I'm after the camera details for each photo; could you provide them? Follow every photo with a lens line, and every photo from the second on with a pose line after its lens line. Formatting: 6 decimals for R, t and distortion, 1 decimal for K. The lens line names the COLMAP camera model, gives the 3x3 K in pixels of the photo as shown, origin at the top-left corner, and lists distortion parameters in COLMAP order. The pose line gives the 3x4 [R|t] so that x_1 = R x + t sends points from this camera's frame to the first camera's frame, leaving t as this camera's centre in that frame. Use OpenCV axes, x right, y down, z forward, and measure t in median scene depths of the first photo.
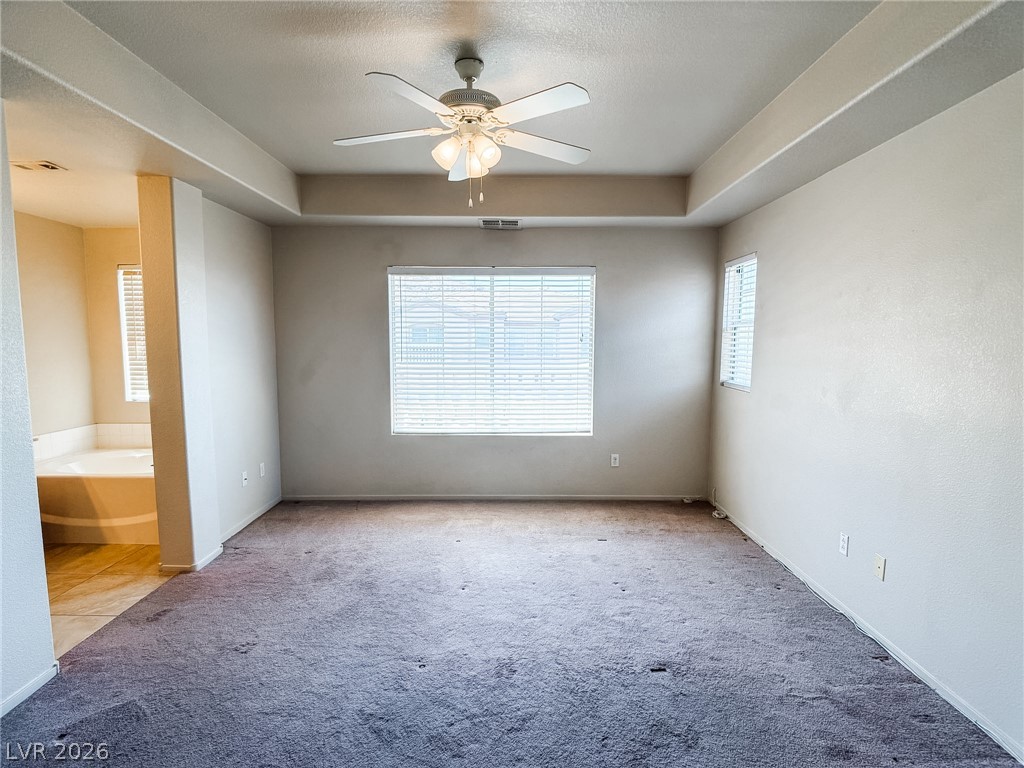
lens RADIAL K [[539.2, 0, 516.5], [0, 539.2, 379.5], [0, 0, 1]] dist [-0.003743, -0.011272]
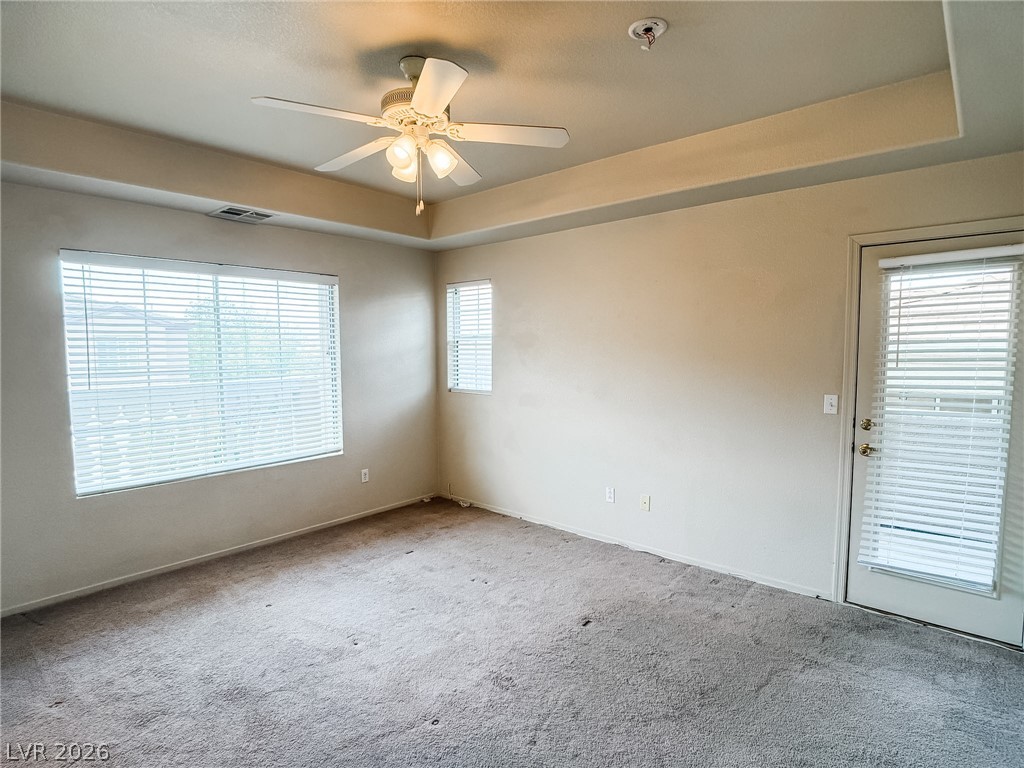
lens RADIAL K [[539.2, 0, 508.8], [0, 539.2, 380.6], [0, 0, 1]] dist [-0.003743, -0.011272]
pose [[0.659098, -0.052500, 0.750222, -0.419703], [0.061217, 0.997995, 0.016057, -0.024706], [-0.749561, 0.035343, 0.660991, 0.168479]]
